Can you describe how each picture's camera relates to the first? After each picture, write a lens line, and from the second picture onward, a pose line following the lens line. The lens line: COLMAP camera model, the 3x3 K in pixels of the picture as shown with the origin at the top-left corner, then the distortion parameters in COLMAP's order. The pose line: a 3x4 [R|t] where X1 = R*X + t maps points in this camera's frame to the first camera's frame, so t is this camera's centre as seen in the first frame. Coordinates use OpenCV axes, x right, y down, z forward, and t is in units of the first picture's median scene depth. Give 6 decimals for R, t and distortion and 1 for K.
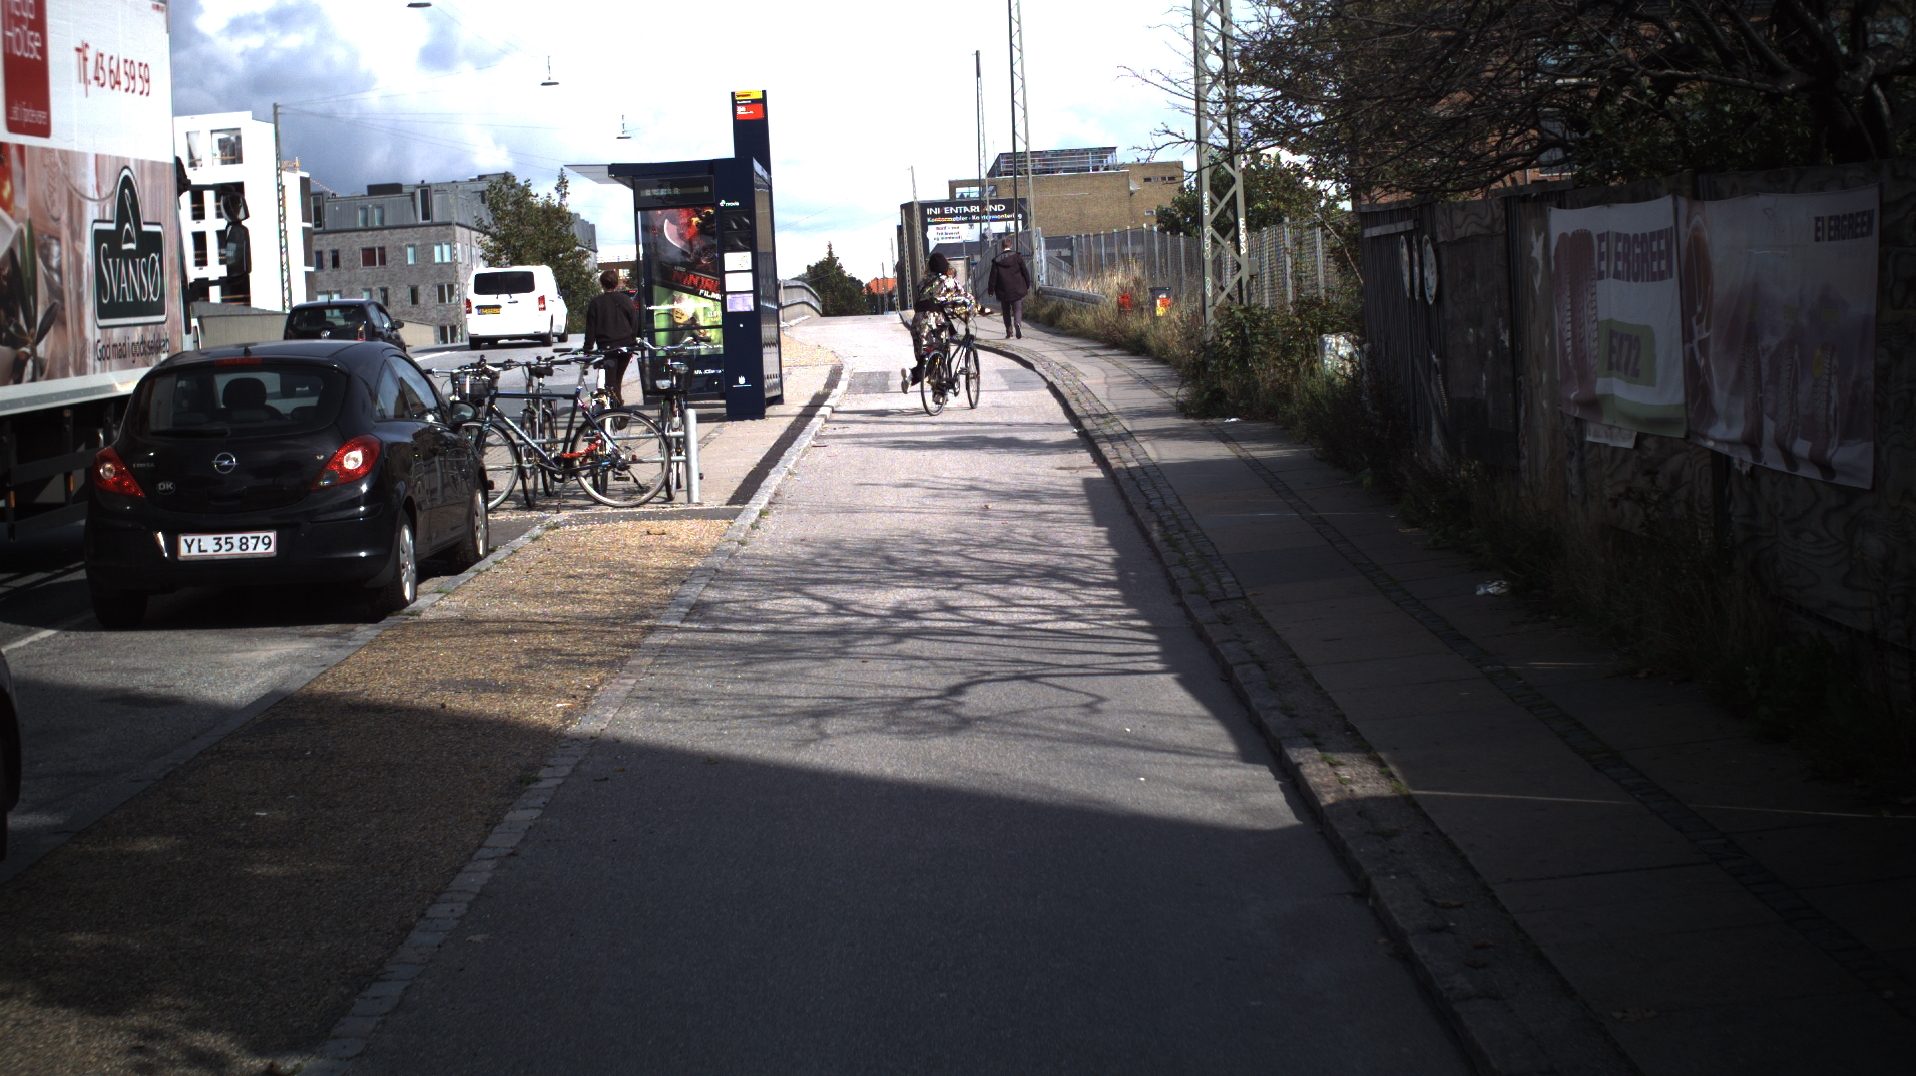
lens RADIAL K [[3387.8, 0, 958.0], [0, 3387.8, 538.0], [0, 0, 1]] dist [-0.261474, 0.138711]
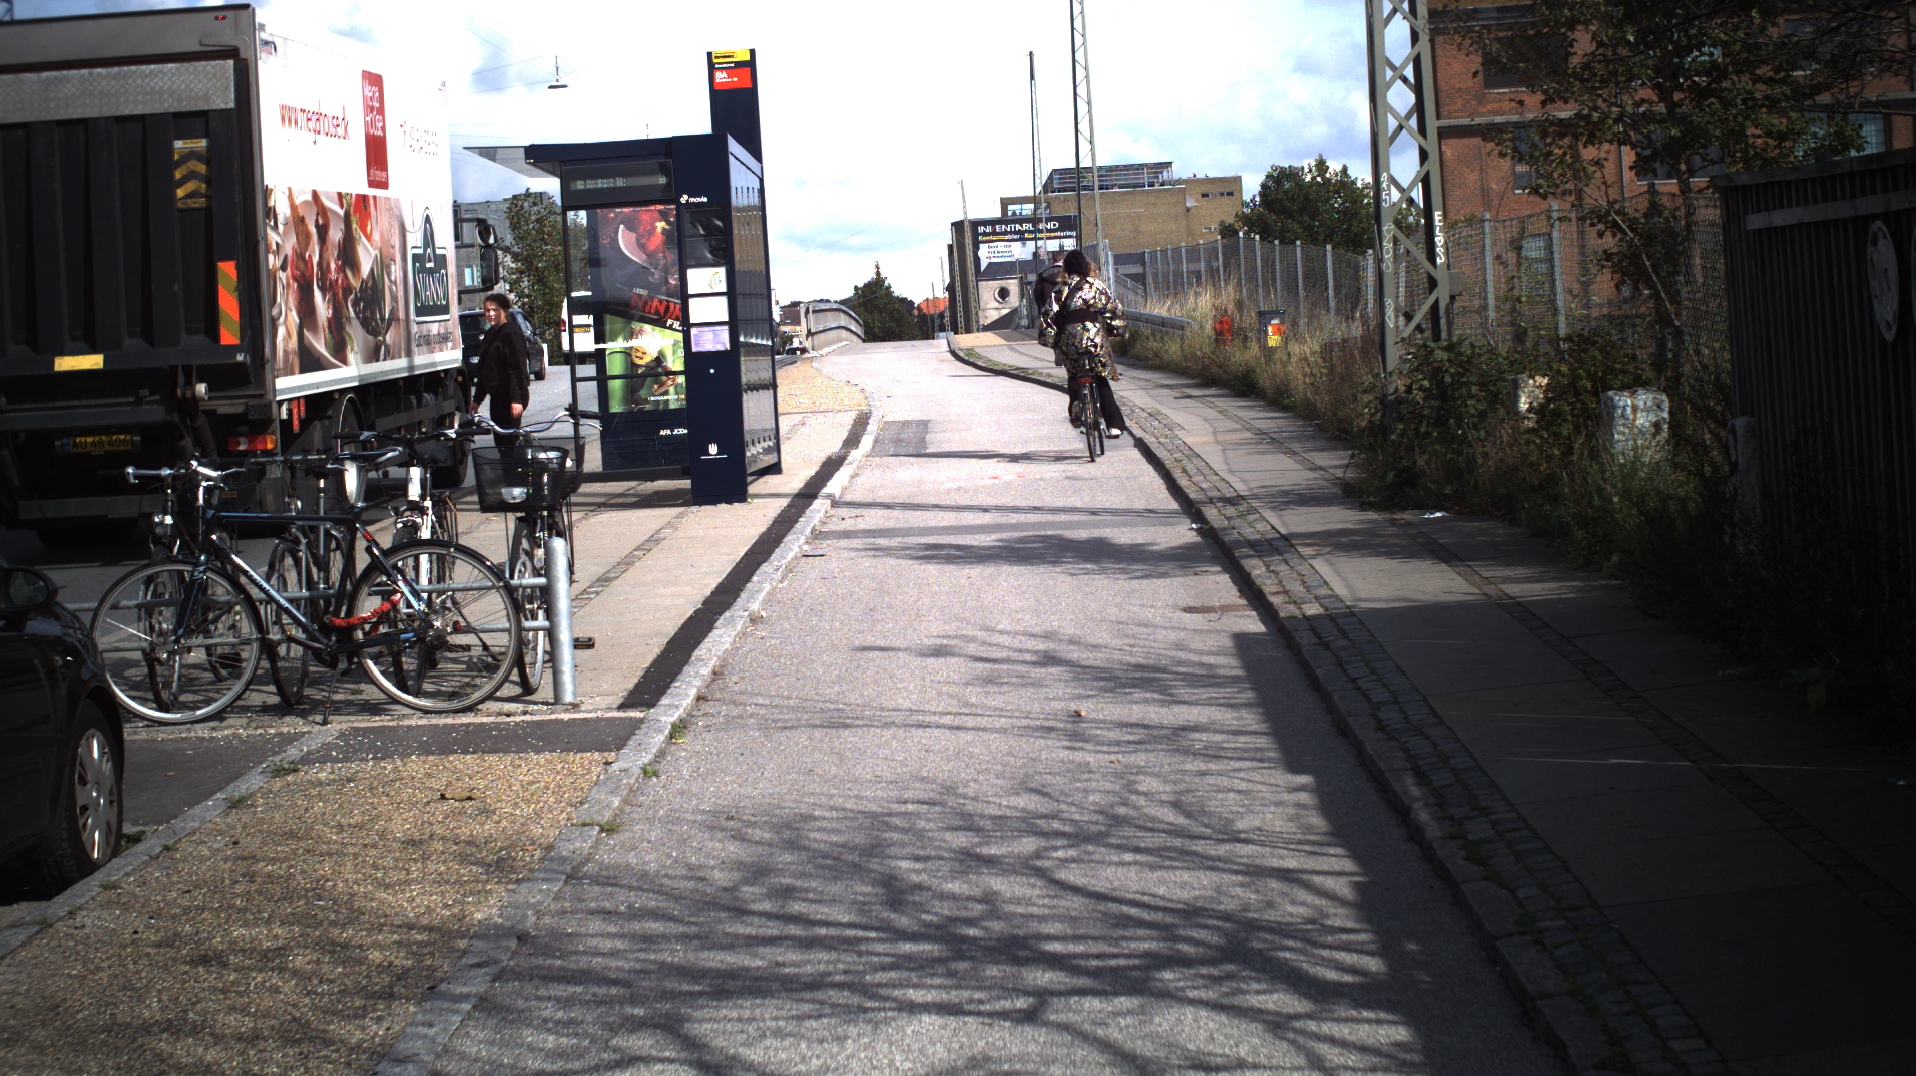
lens RADIAL K [[3387.8, 0, 958.0], [0, 3387.8, 538.0], [0, 0, 1]] dist [-0.261474, 0.138711]
pose [[0.999852, -0.006569, -0.015872, -0.001604], [0.006476, 0.999962, -0.005886, -0.023449], [0.015911, 0.005782, 0.999857, 0.293693]]
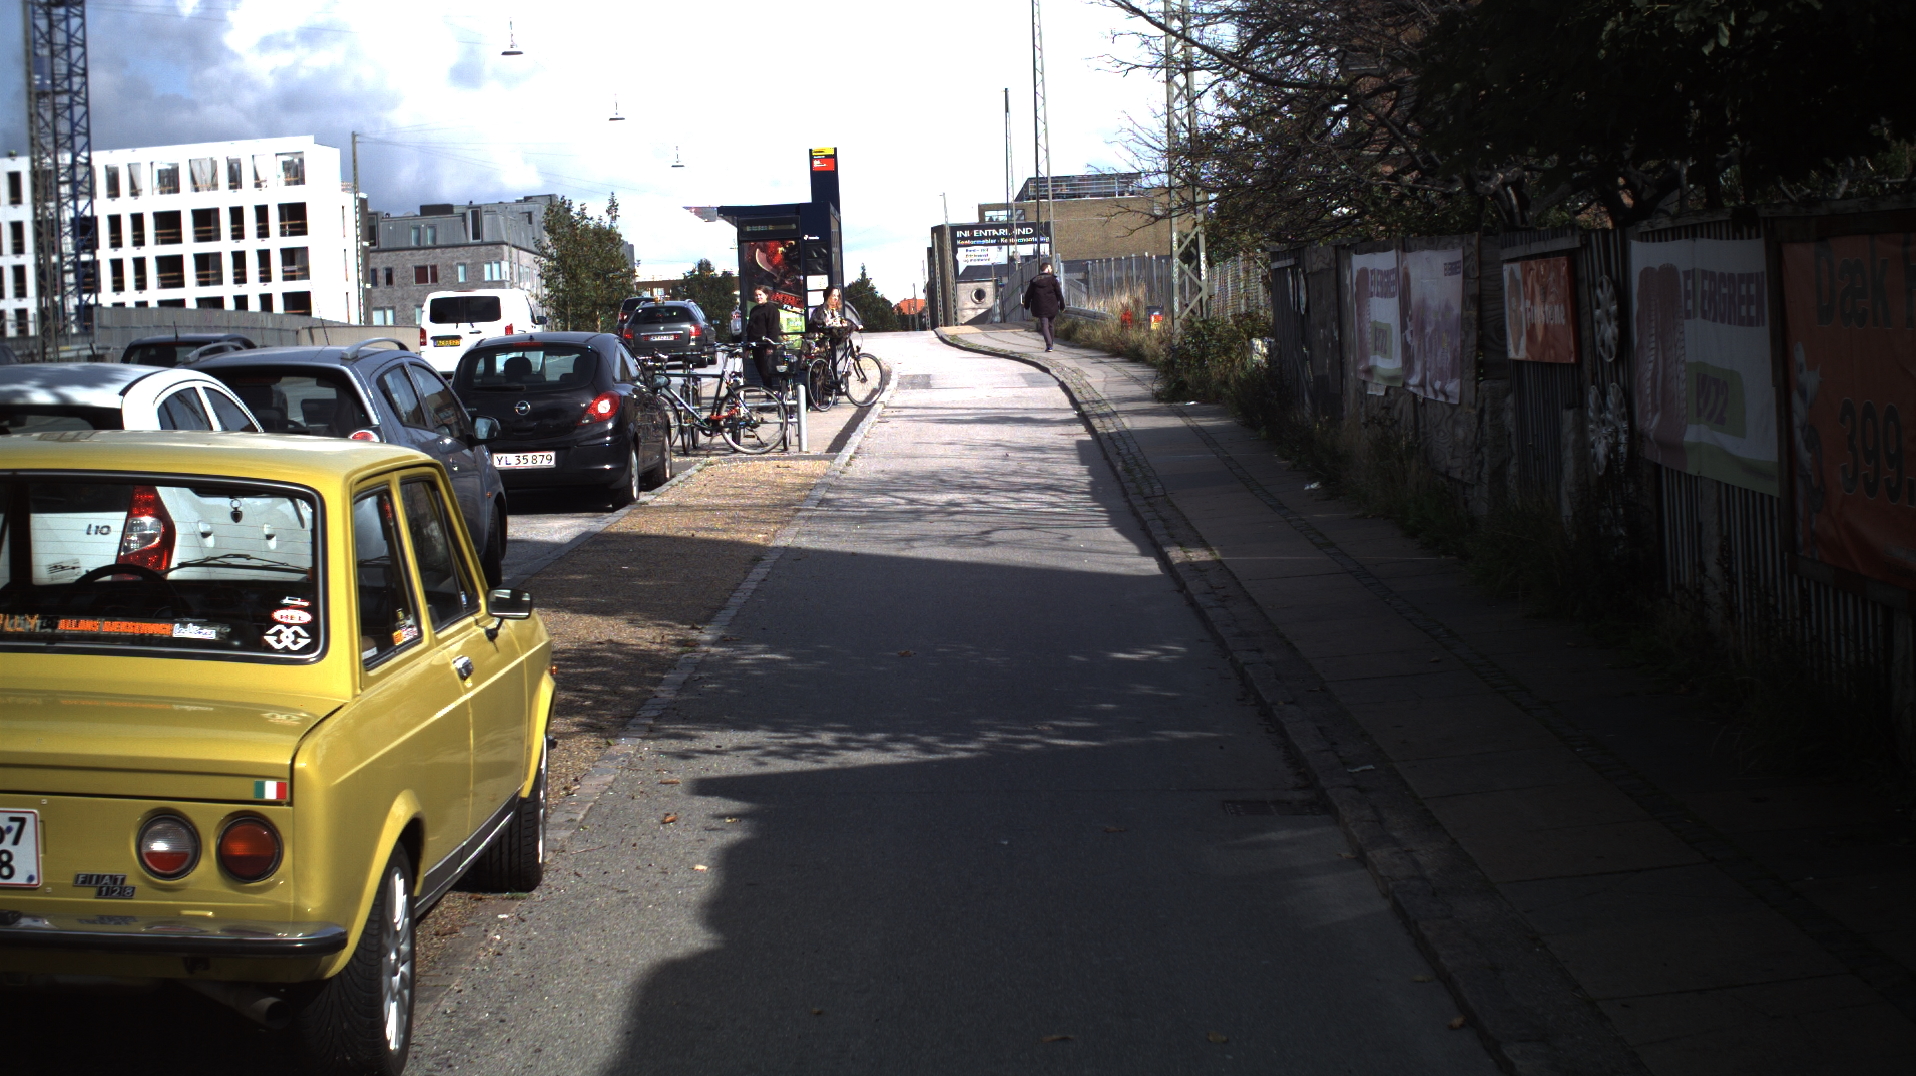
lens RADIAL K [[3387.8, 0, 958.0], [0, 3387.8, 538.0], [0, 0, 1]] dist [-0.261474, 0.138711]
pose [[0.999945, 0.006888, -0.007914, -0.000511], [-0.006937, 0.999956, -0.006256, 0.023604], [0.007871, 0.006311, 0.999949, -0.293002]]
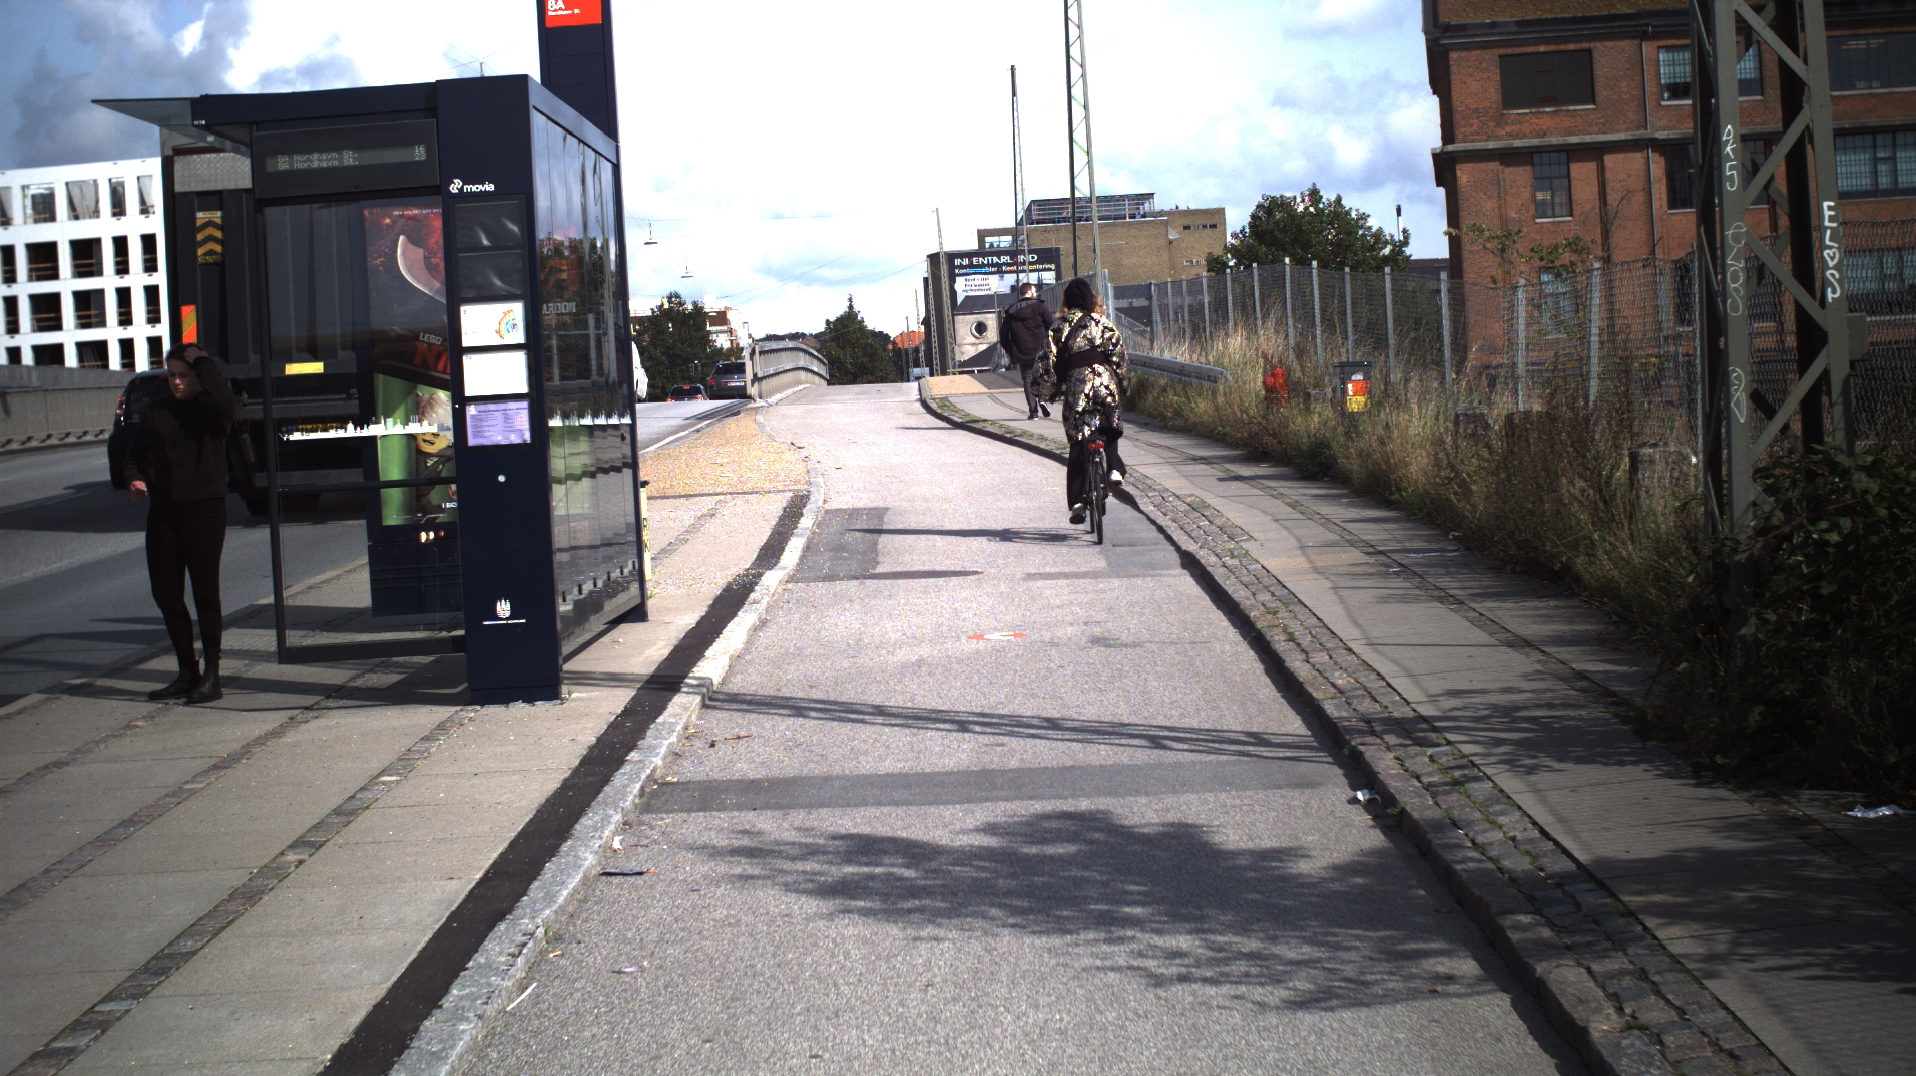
lens RADIAL K [[3387.8, 0, 958.0], [0, 3387.8, 538.0], [0, 0, 1]] dist [-0.261474, 0.138711]
pose [[0.999954, -0.004174, -0.008662, -0.003985], [0.004038, 0.999869, -0.015696, -0.048769], [0.008727, 0.015661, 0.999839, 0.585134]]
